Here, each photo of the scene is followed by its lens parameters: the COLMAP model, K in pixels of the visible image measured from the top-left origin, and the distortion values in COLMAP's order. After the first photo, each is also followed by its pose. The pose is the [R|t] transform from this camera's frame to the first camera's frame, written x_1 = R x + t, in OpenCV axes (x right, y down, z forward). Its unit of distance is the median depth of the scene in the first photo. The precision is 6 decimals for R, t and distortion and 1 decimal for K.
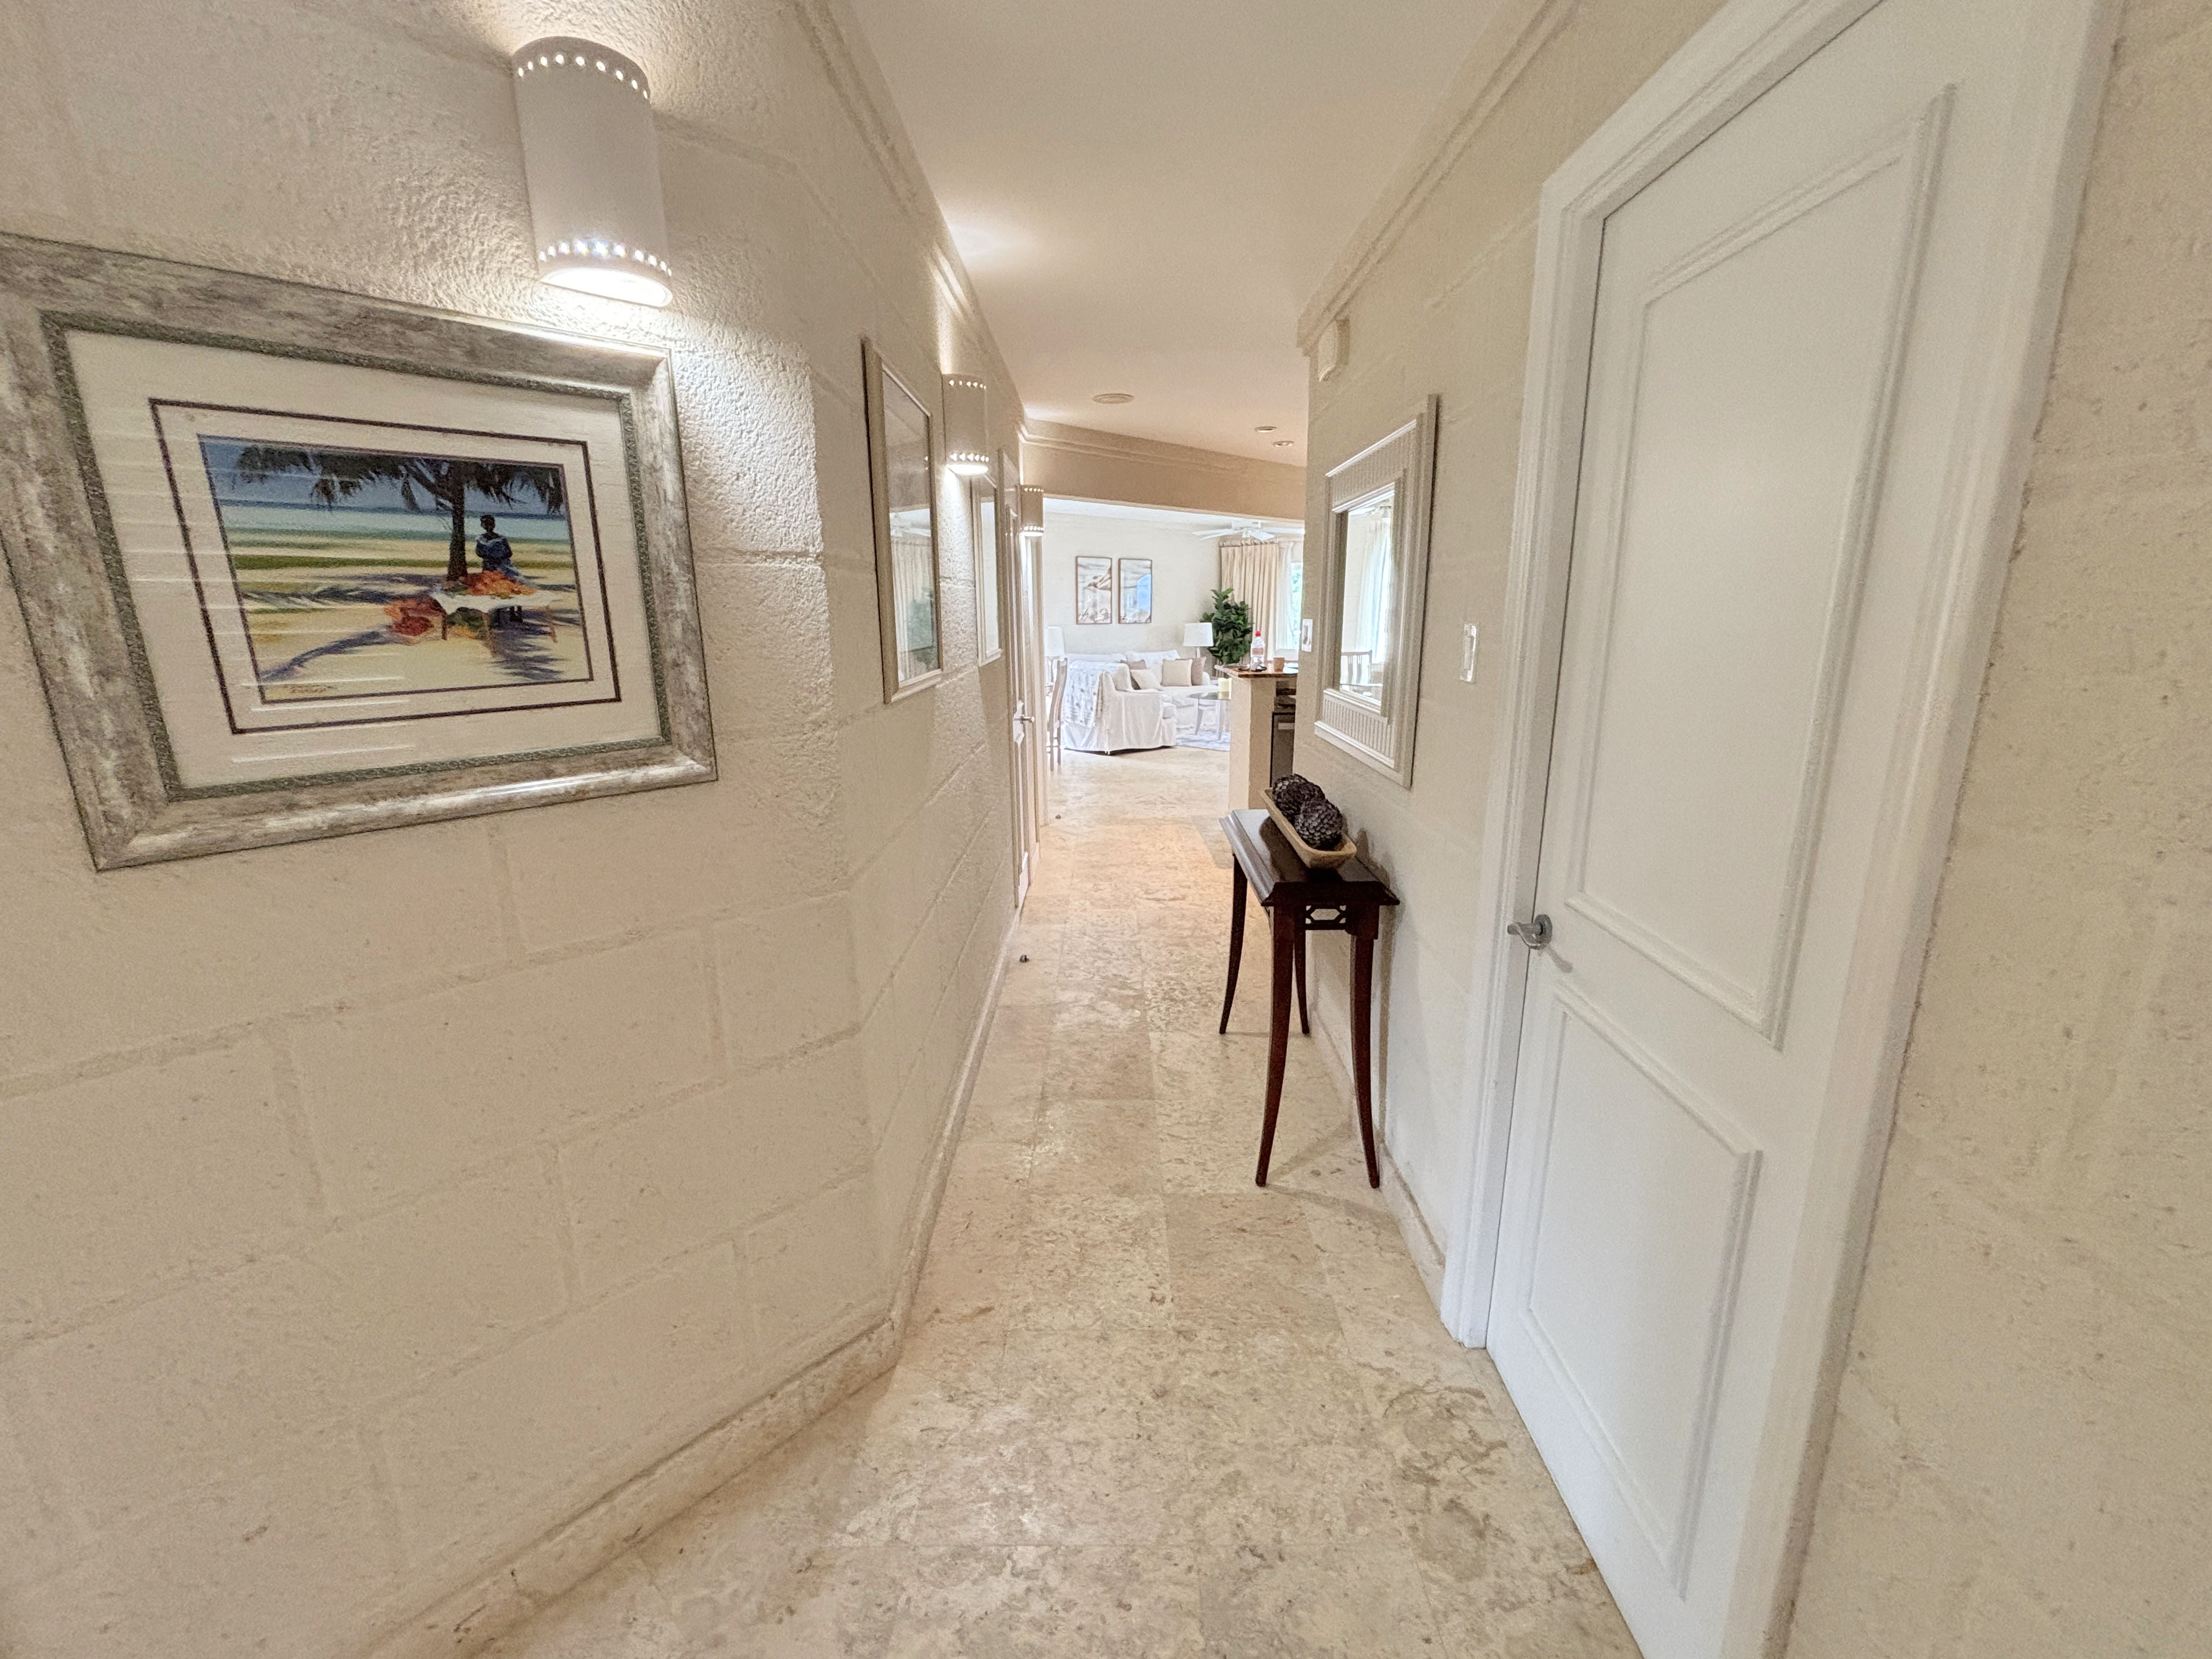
lens RADIAL K [[902.2, 0, 1126.5], [0, 902.2, 826.0], [0, 0, 1]] dist [0.000711, 0.000168]
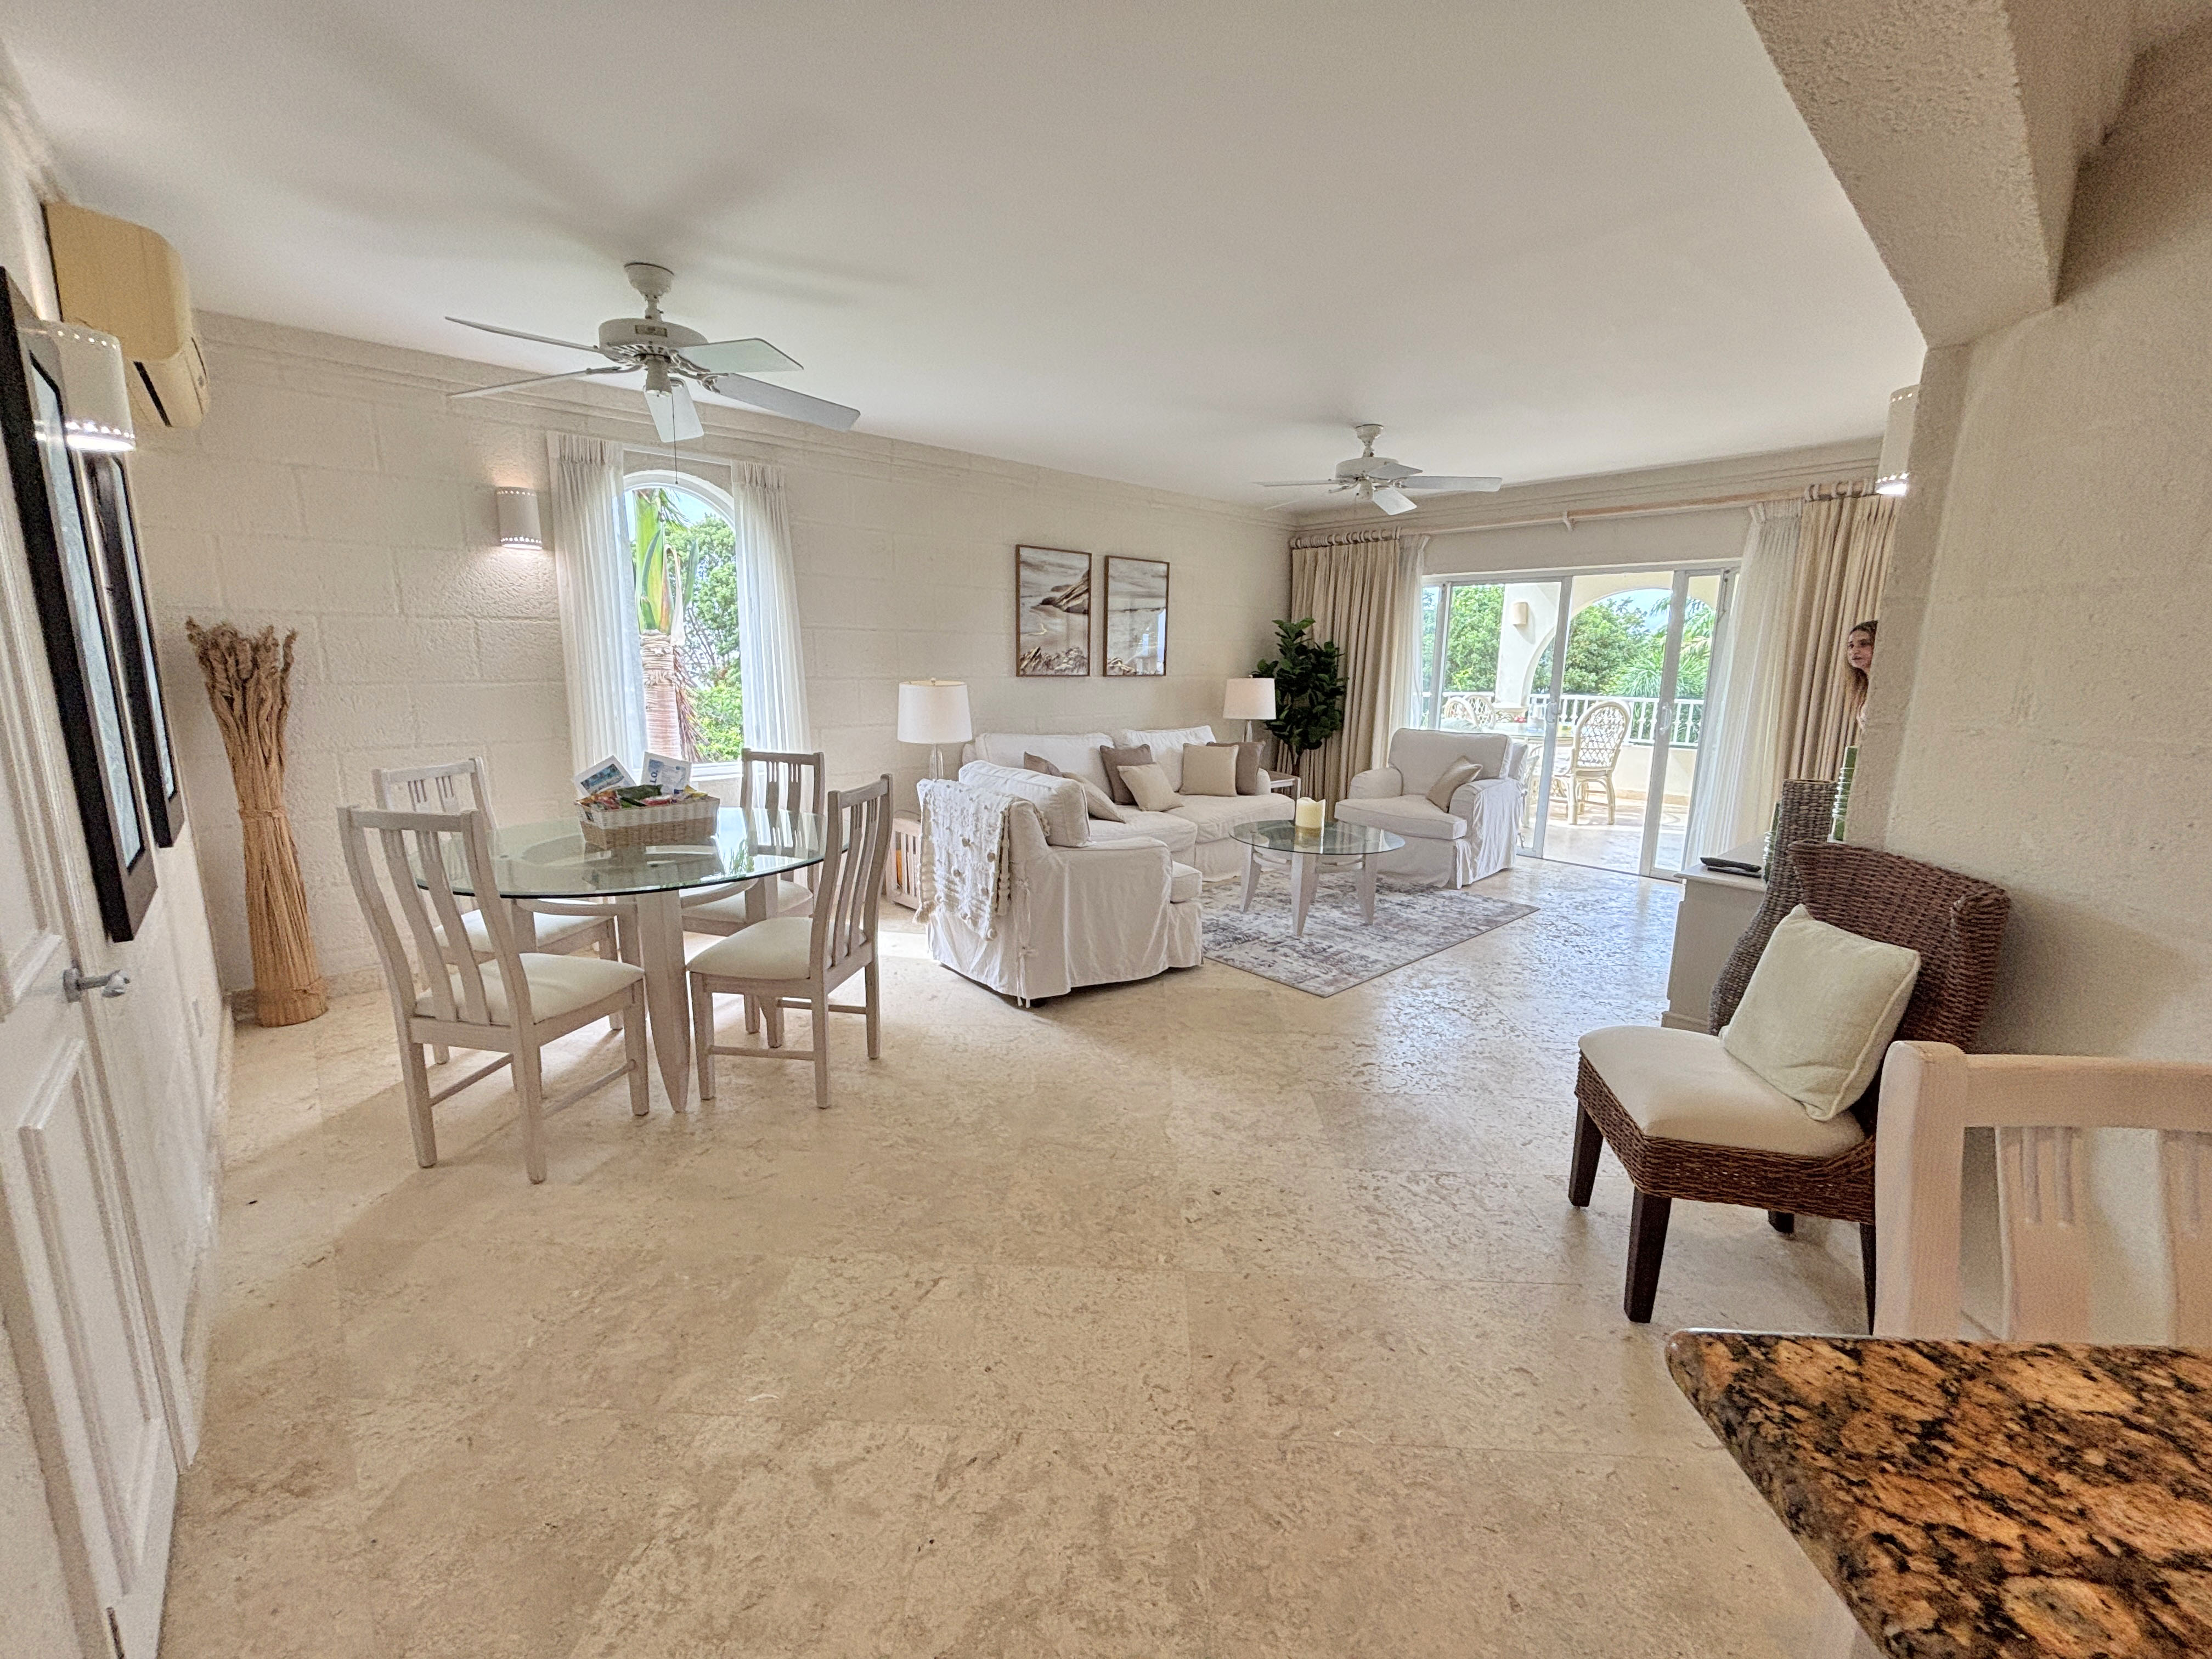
lens RADIAL K [[902.3, 0, 1126.5], [0, 902.3, 826.0], [0, 0, 1]] dist [0.000711, 0.000168]
pose [[0.998965, 0.027285, -0.036391, 0.027079], [-0.029200, 0.998157, -0.053193, -0.105783], [0.034872, 0.054200, 0.997921, 0.462960]]
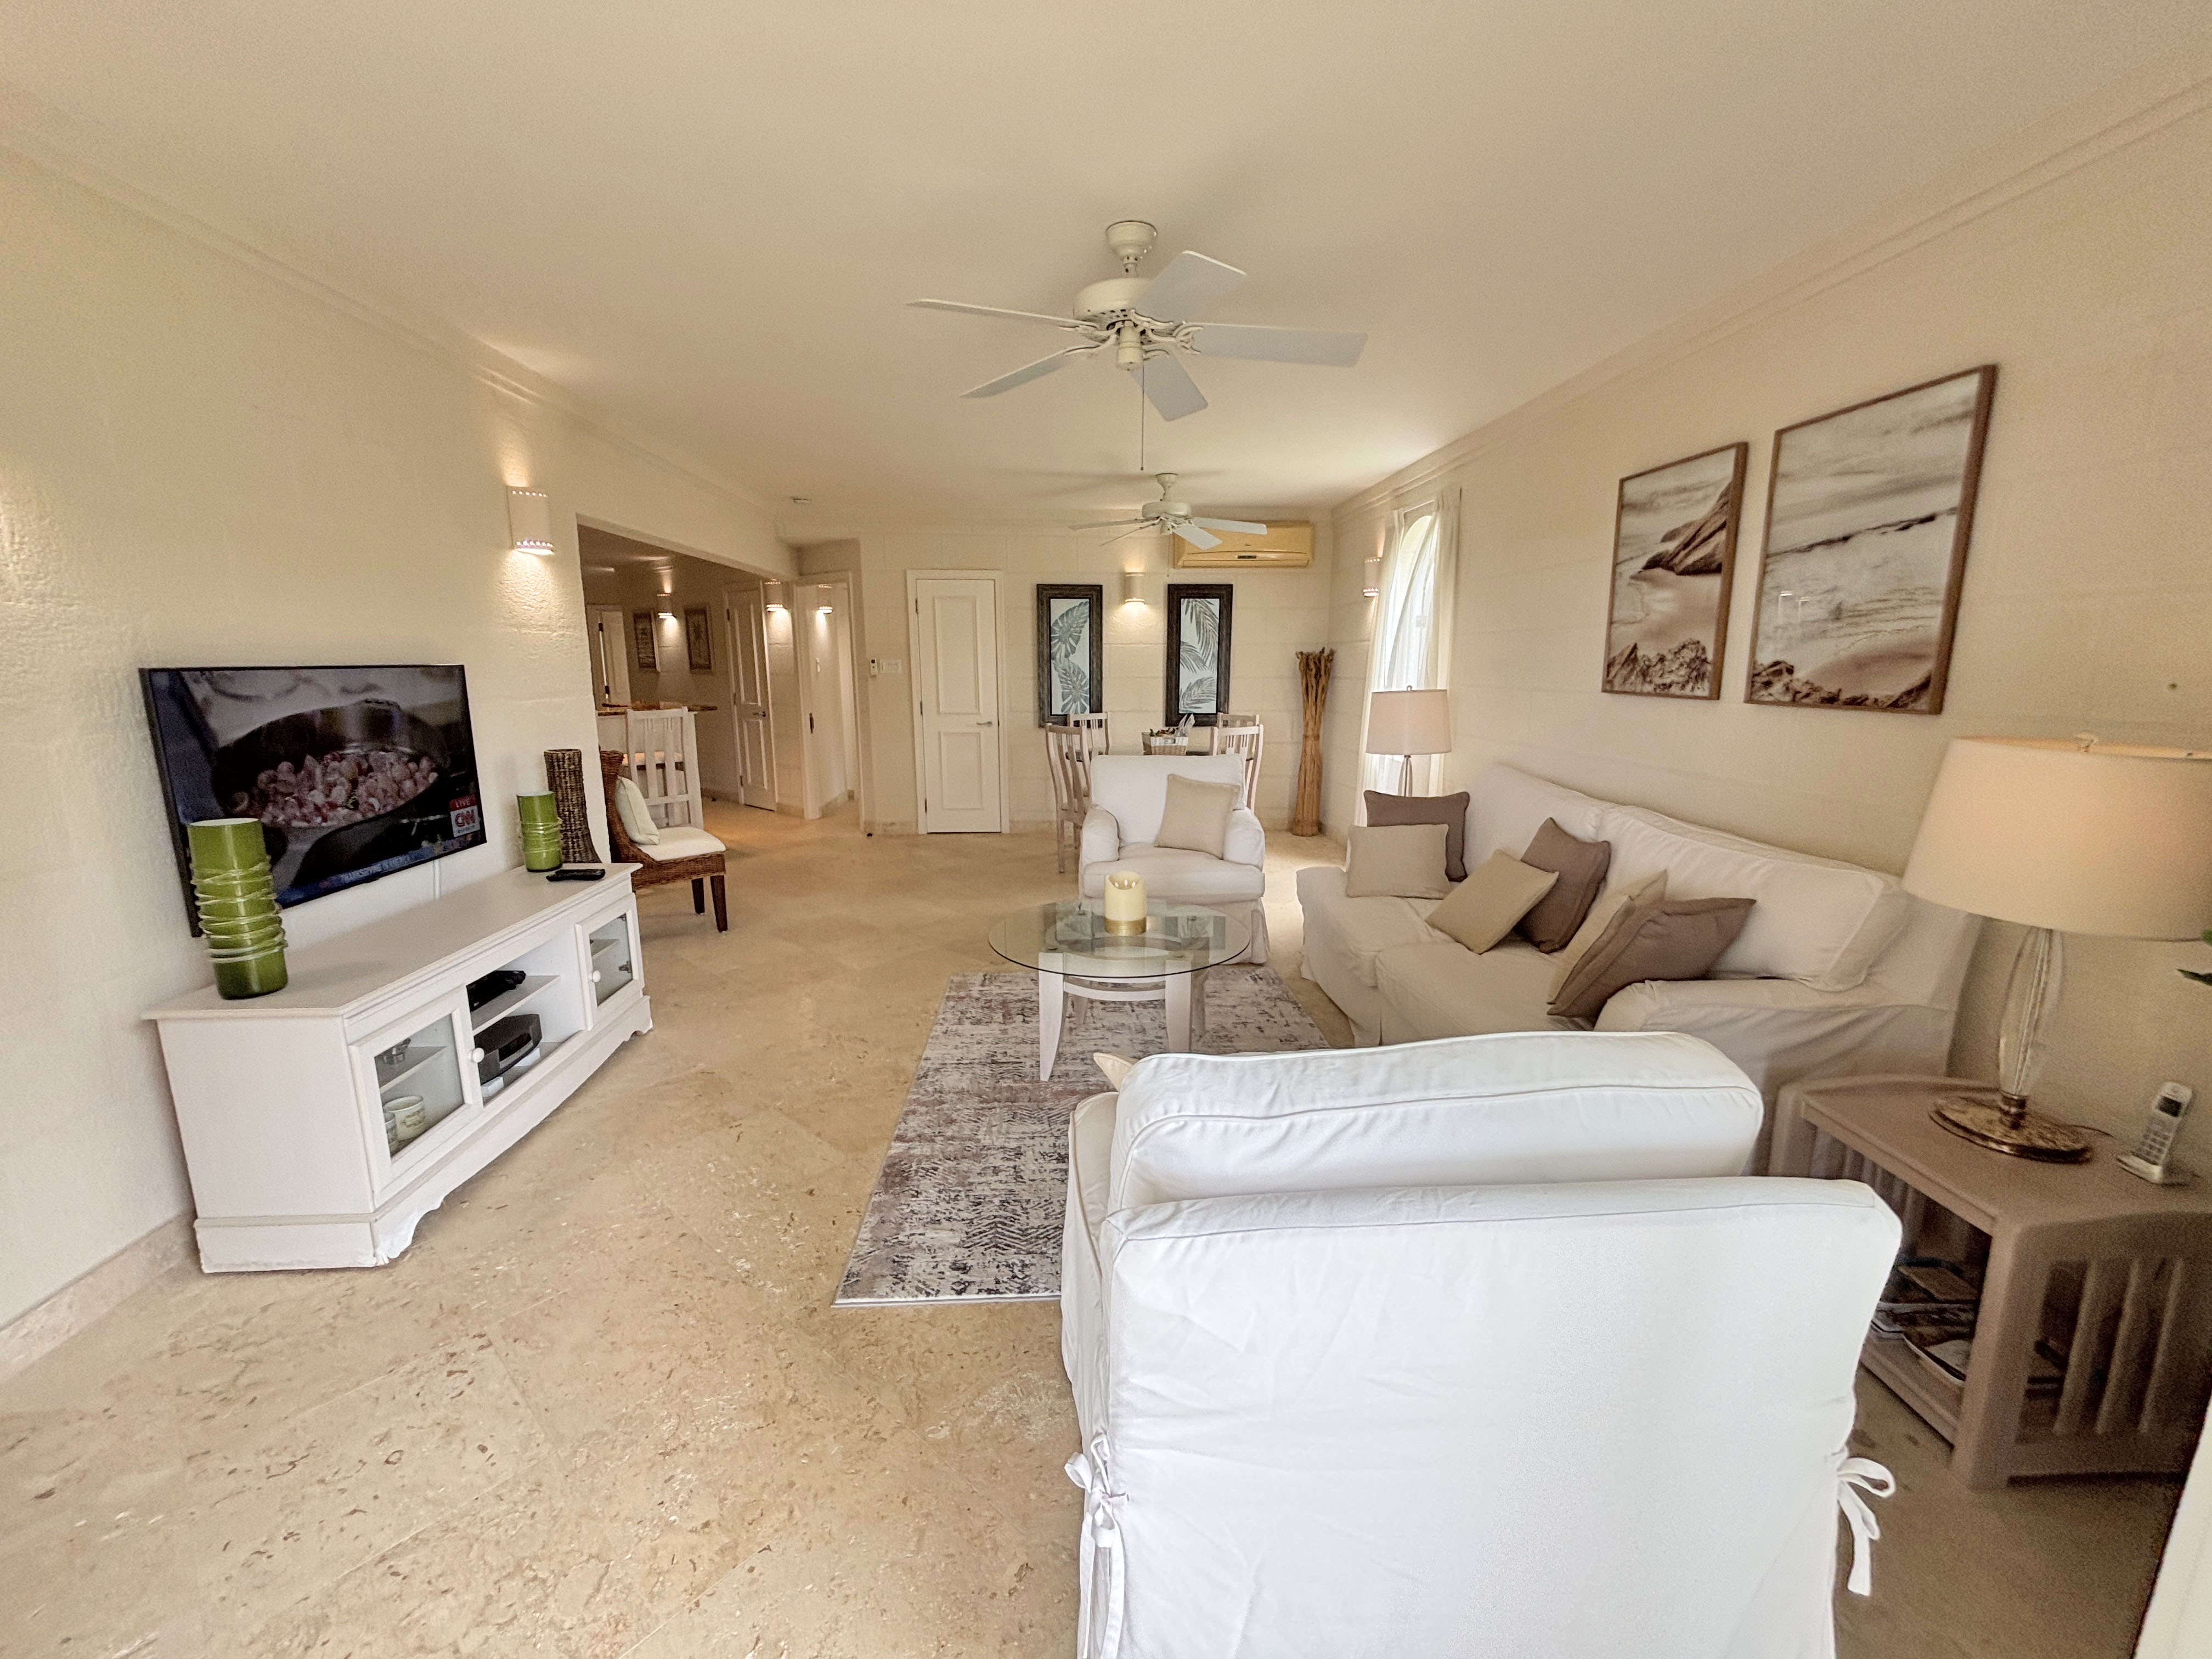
lens RADIAL K [[902.3, 0, 1126.5], [0, 902.3, 826.0], [0, 0, 1]] dist [0.000711, 0.000168]
pose [[-0.664005, 0.146196, -0.733297, 0.288152], [-0.169830, 0.925582, 0.338313, -0.244980], [0.728187, 0.349177, -0.589762, 1.023272]]
